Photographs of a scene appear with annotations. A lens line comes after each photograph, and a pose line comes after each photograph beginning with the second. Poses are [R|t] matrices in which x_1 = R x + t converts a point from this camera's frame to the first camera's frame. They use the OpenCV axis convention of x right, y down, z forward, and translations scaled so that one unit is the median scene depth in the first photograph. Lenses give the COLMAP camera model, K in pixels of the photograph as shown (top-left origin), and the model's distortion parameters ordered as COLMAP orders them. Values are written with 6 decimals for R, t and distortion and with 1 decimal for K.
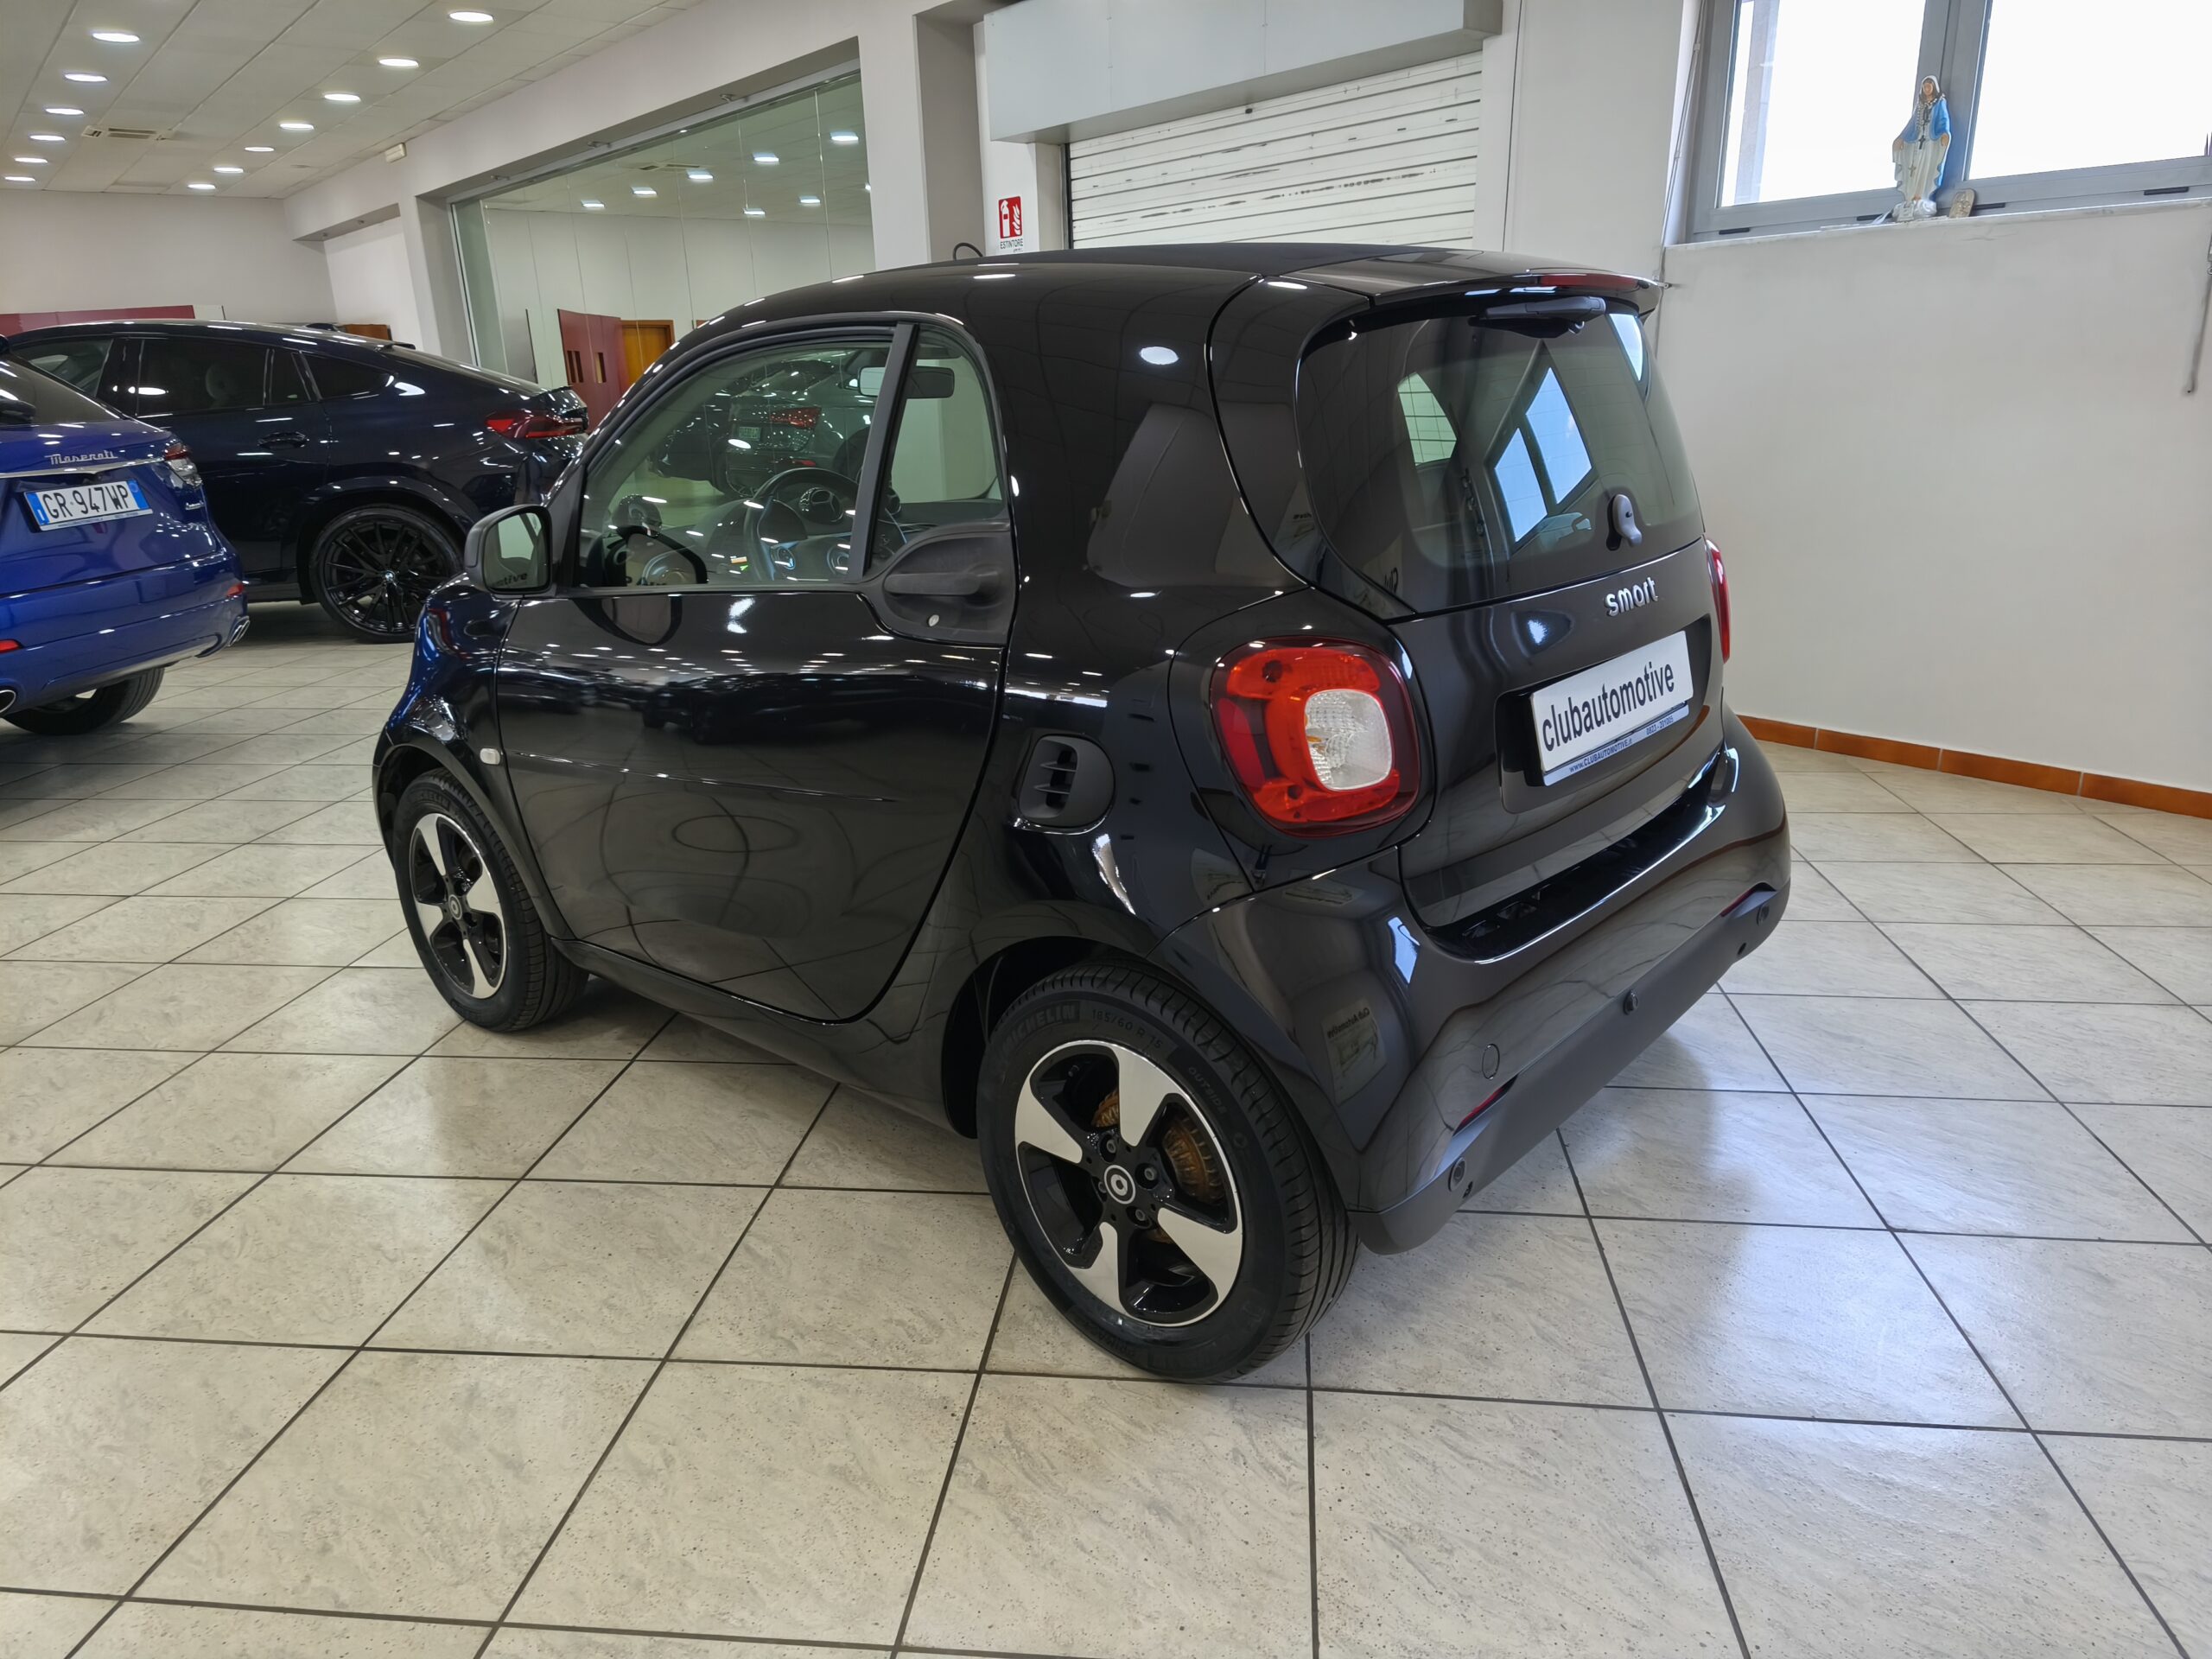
lens RADIAL K [[1463.6, 0, 1105.5], [0, 1463.6, 835.9], [0, 0, 1]] dist [0.017600, -0.008217]
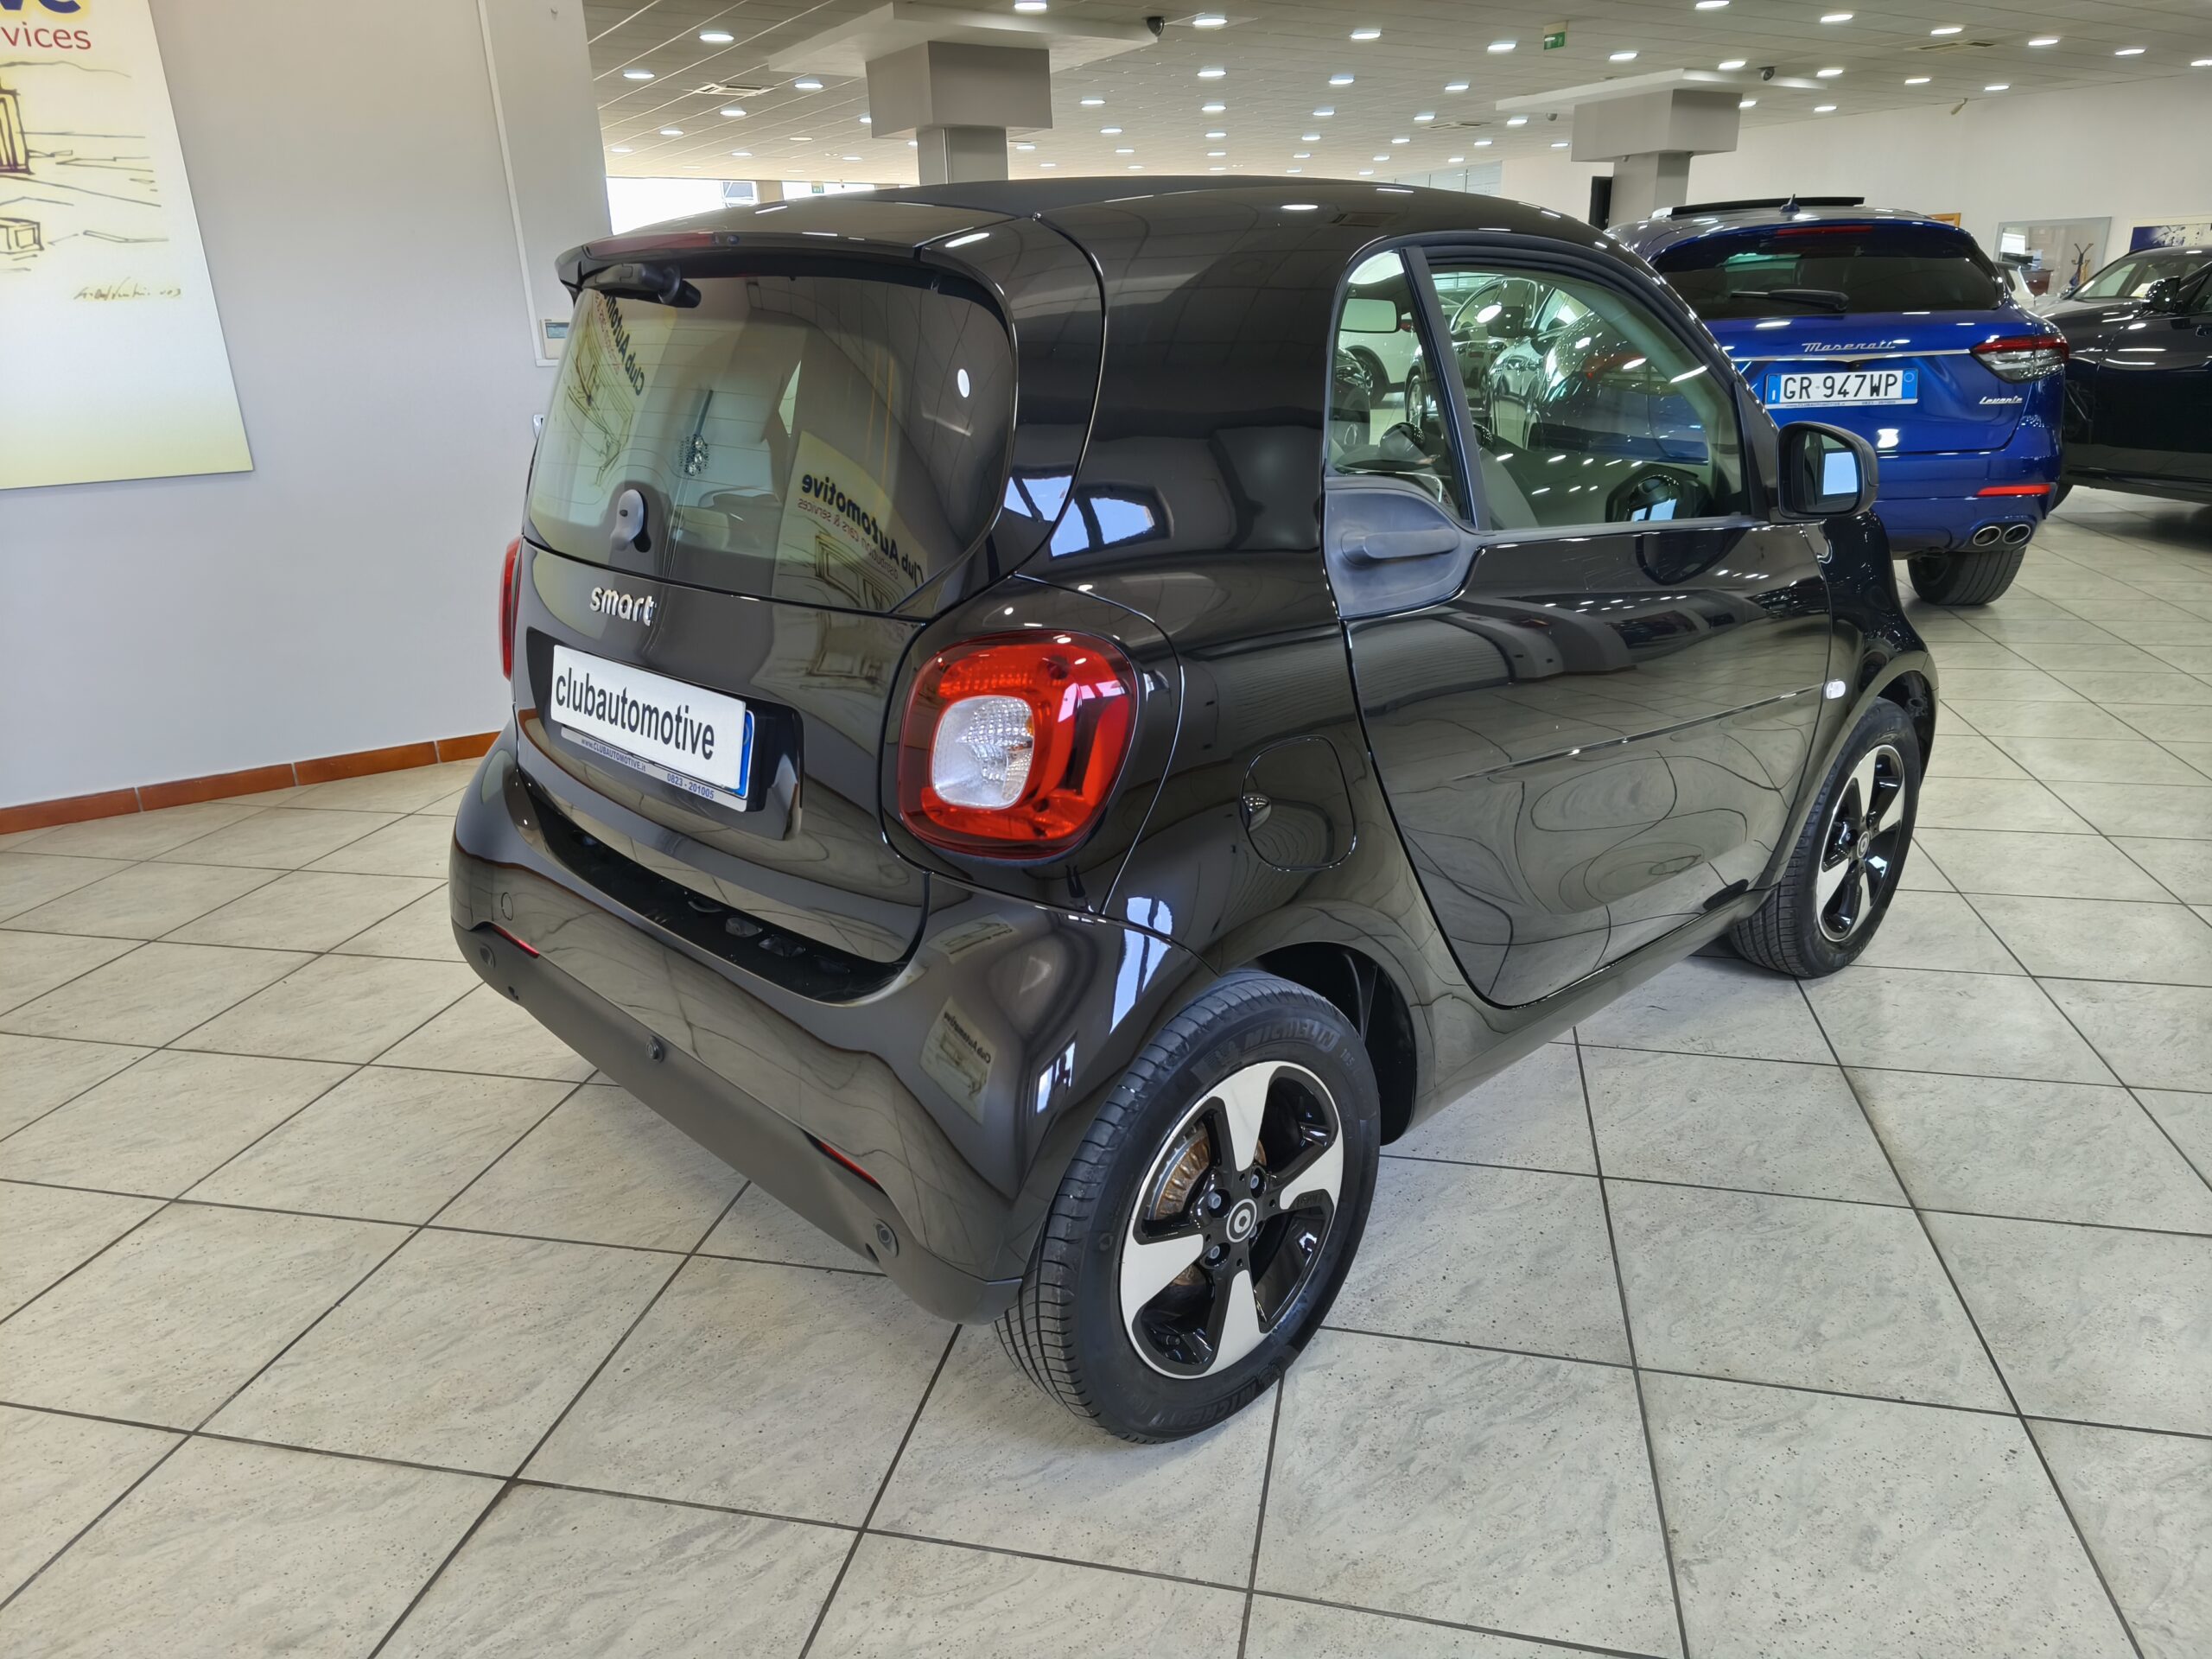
lens RADIAL K [[1463.6, 0, 1109.4], [0, 1463.6, 832.5], [0, 0, 1]] dist [0.017600, -0.008217]
pose [[-0.089611, 0.365875, -0.926340, 0.147971], [-0.279718, 0.883403, 0.375975, -0.056118], [0.955891, 0.292805, 0.023179, 0.158947]]
